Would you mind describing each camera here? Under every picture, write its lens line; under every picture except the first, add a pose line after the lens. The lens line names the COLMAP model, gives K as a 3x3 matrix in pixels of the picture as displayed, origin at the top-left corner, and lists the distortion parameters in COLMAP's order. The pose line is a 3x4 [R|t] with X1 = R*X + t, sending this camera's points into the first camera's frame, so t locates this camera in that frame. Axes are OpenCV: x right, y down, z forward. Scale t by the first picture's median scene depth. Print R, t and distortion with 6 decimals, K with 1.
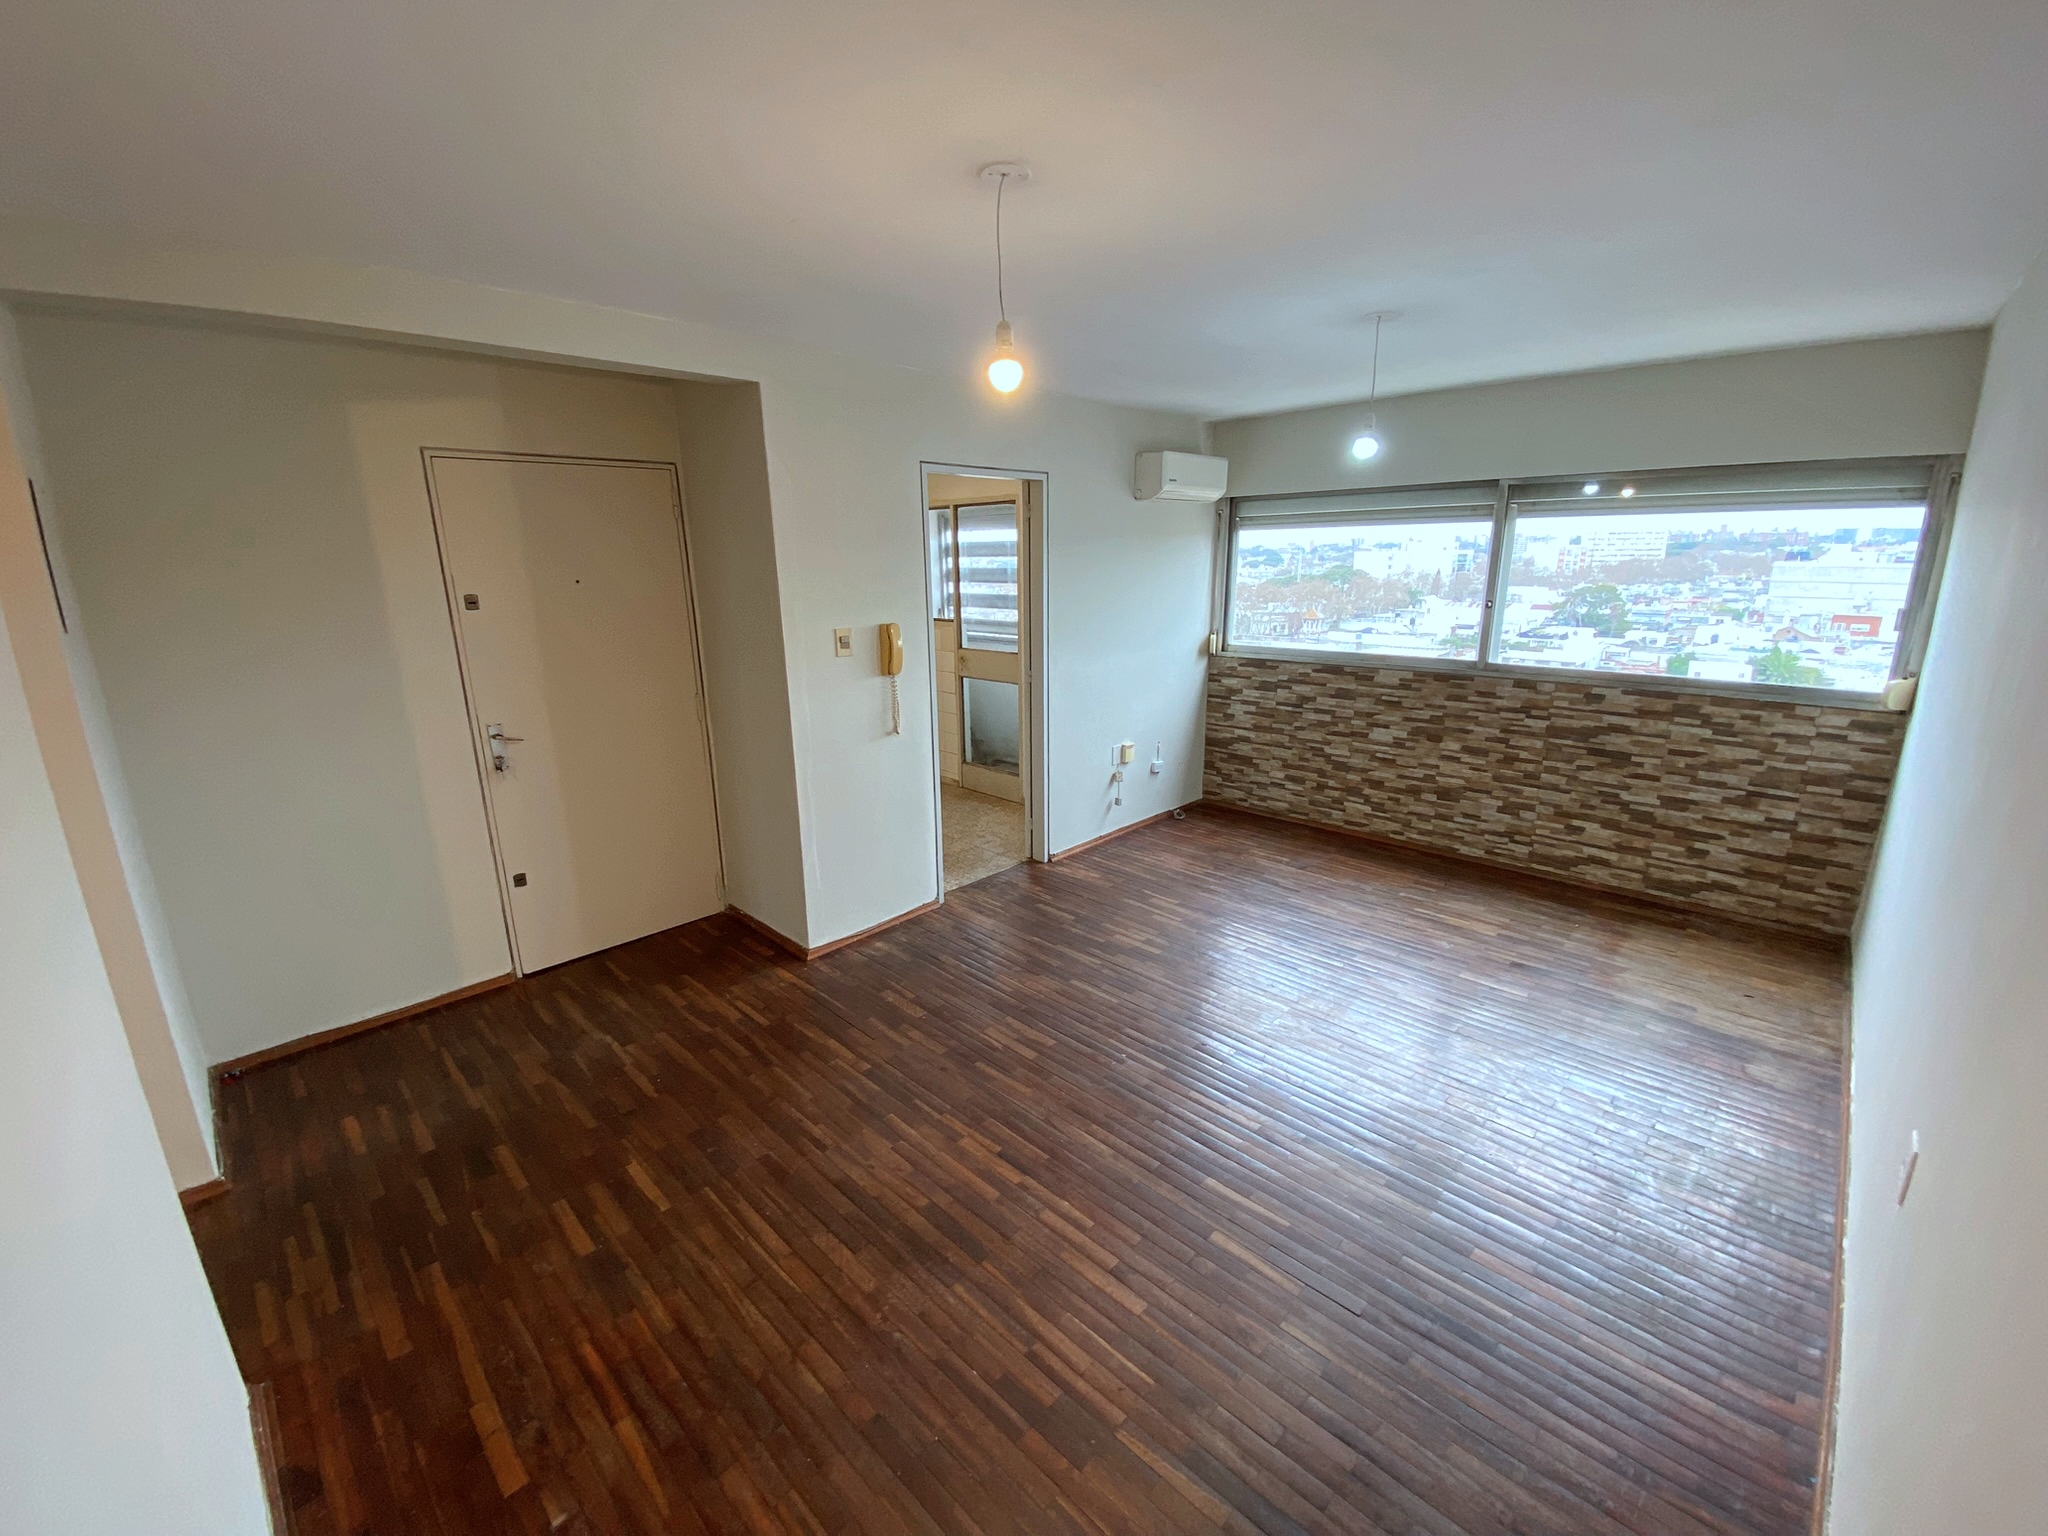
lens RADIAL K [[831.4, 0, 1019.7], [0, 831.4, 762.4], [0, 0, 1]] dist [0.016807, -0.018731]
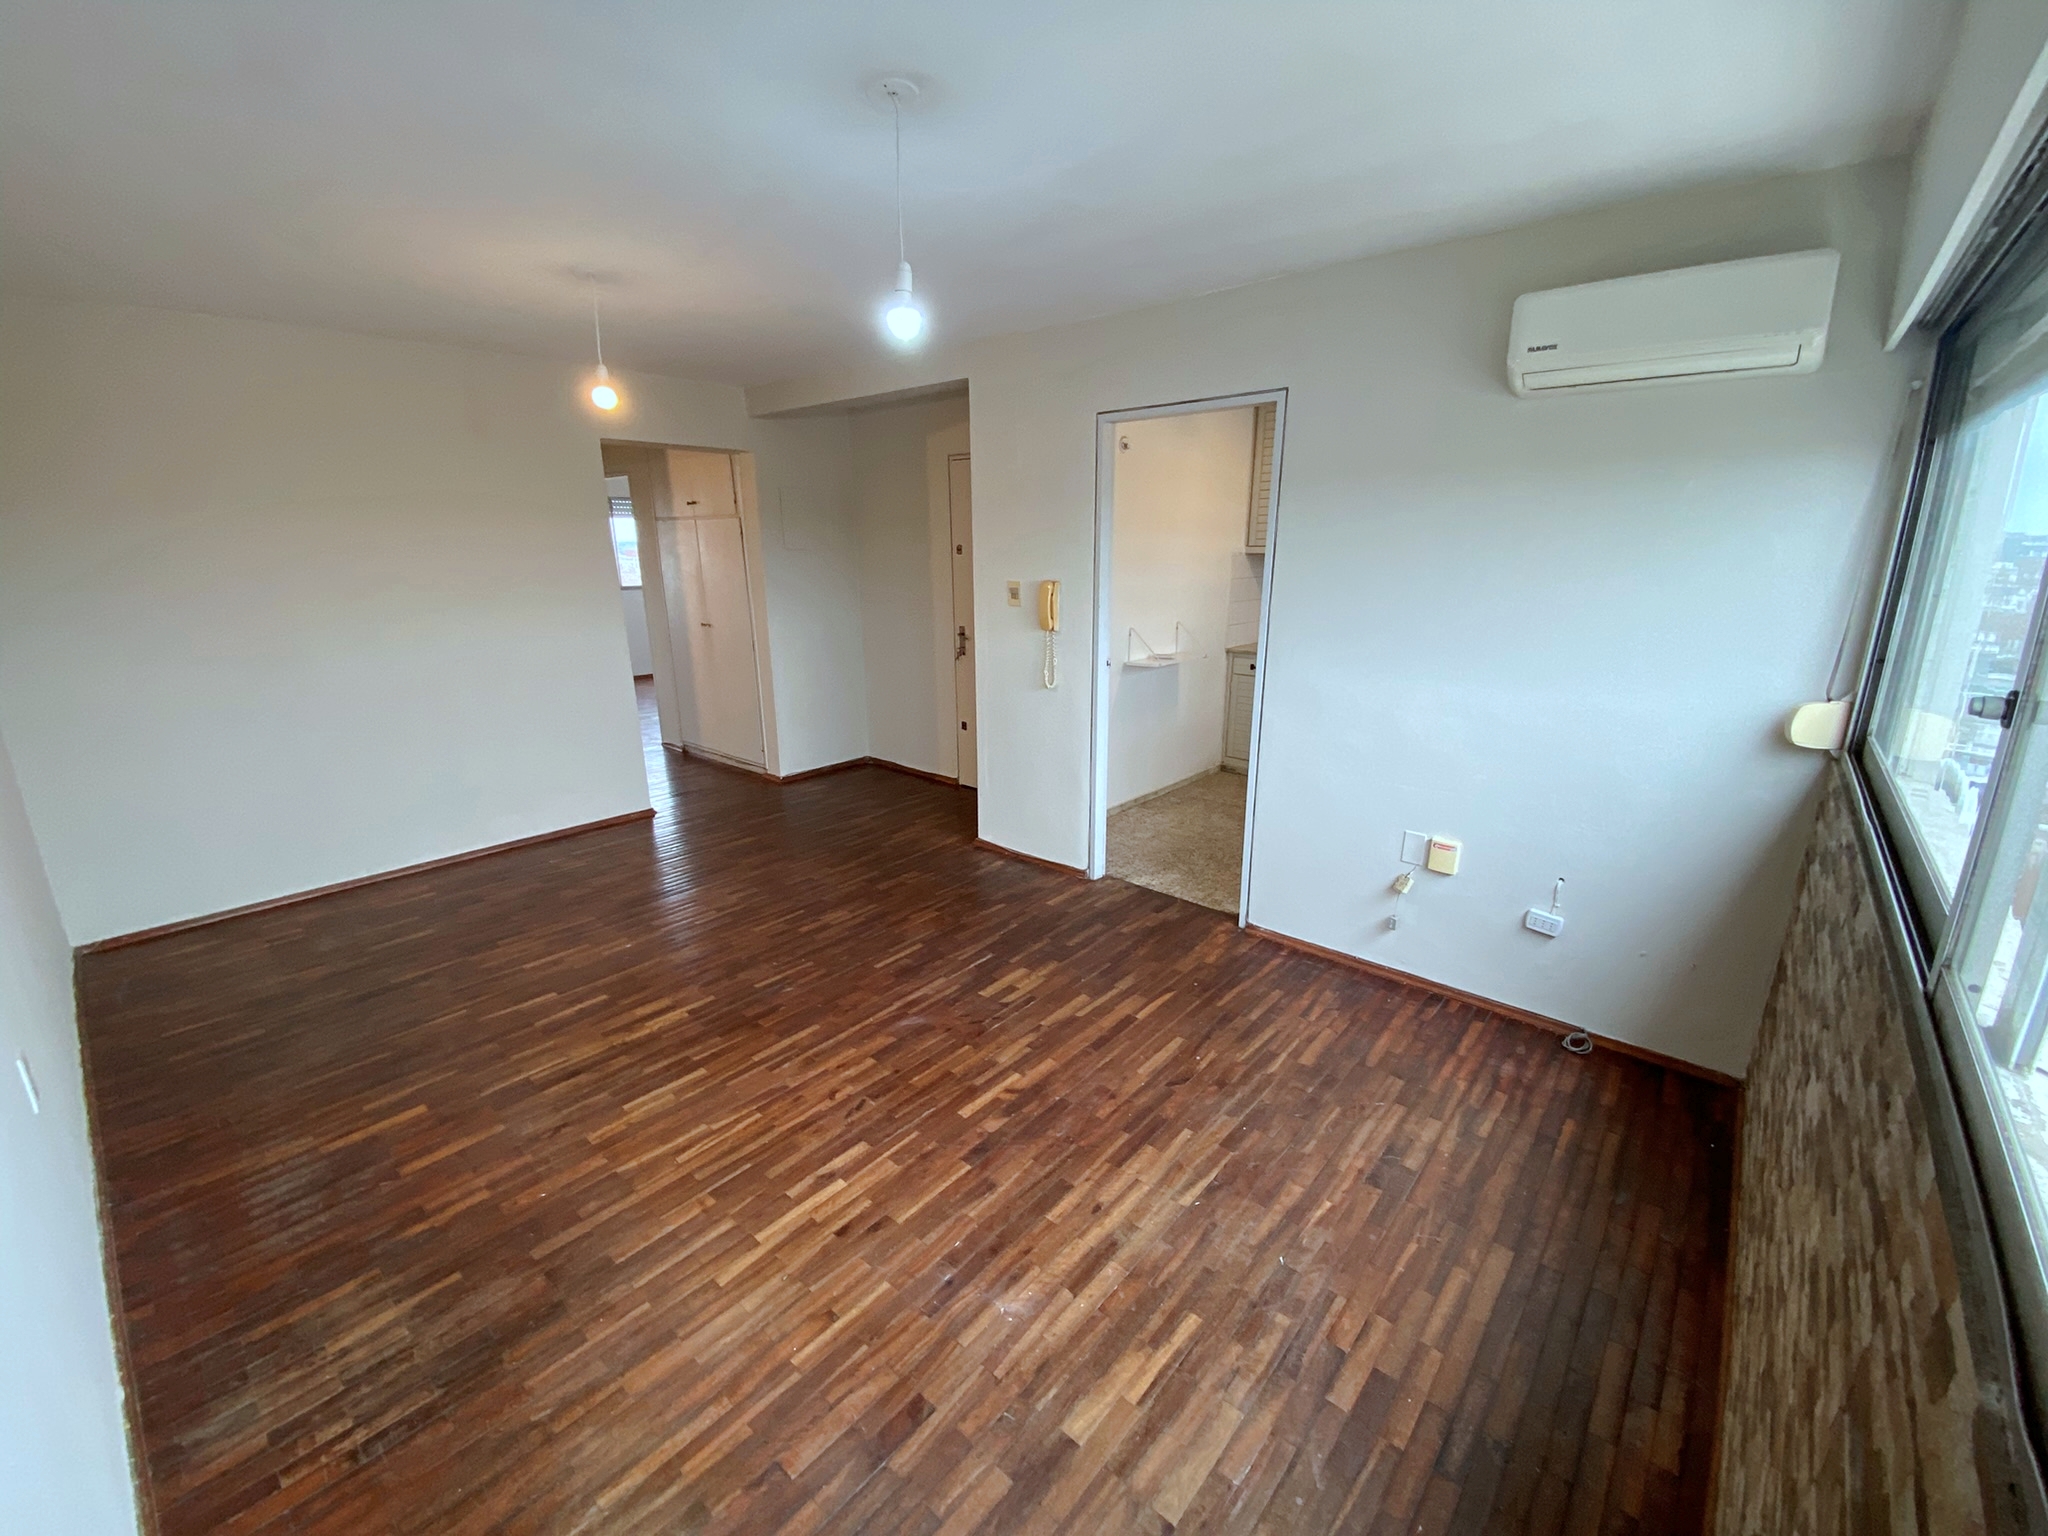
lens RADIAL K [[831.2, 0, 1028.9], [0, 831.2, 762.9], [0, 0, 1]] dist [0.027770, -0.023970]
pose [[0.057798, 0.274687, -0.959795, 0.697246], [-0.236076, 0.937896, 0.254204, -0.162062], [0.970014, 0.211892, 0.119055, 0.691855]]
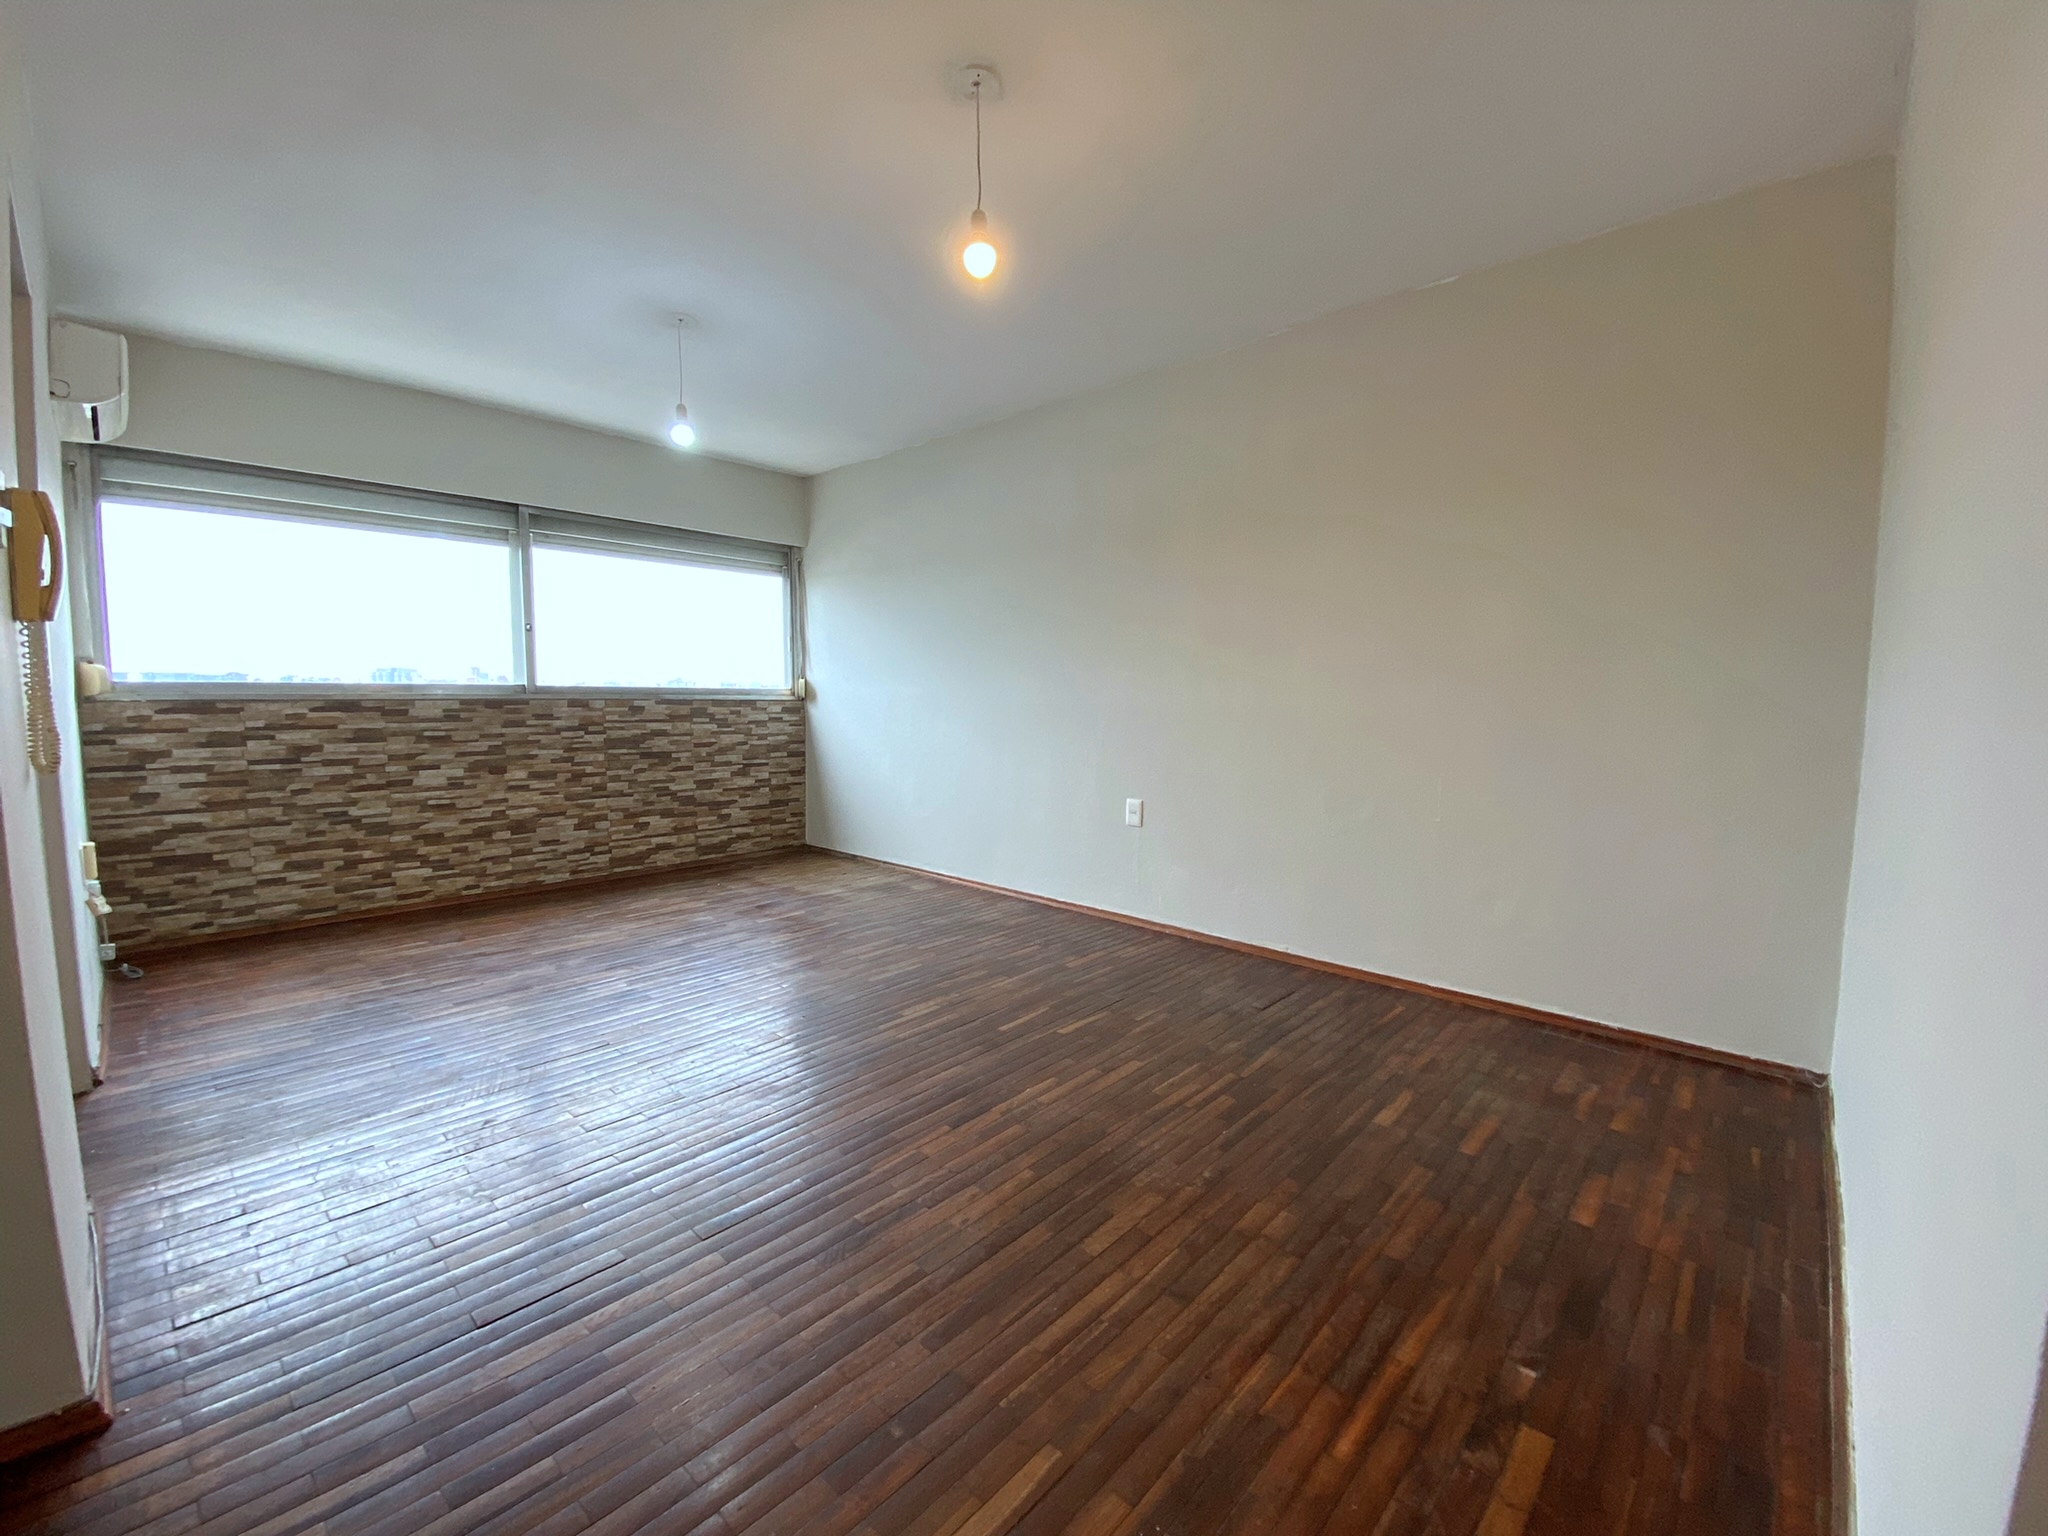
lens RADIAL K [[831.2, 0, 1028.9], [0, 831.2, 762.9], [0, 0, 1]] dist [0.027770, -0.023970]
pose [[-0.026227, -0.072741, 0.997006, -0.440492], [0.235892, 0.968733, 0.076884, 0.030689], [-0.971425, 0.237203, -0.008248, 0.434675]]
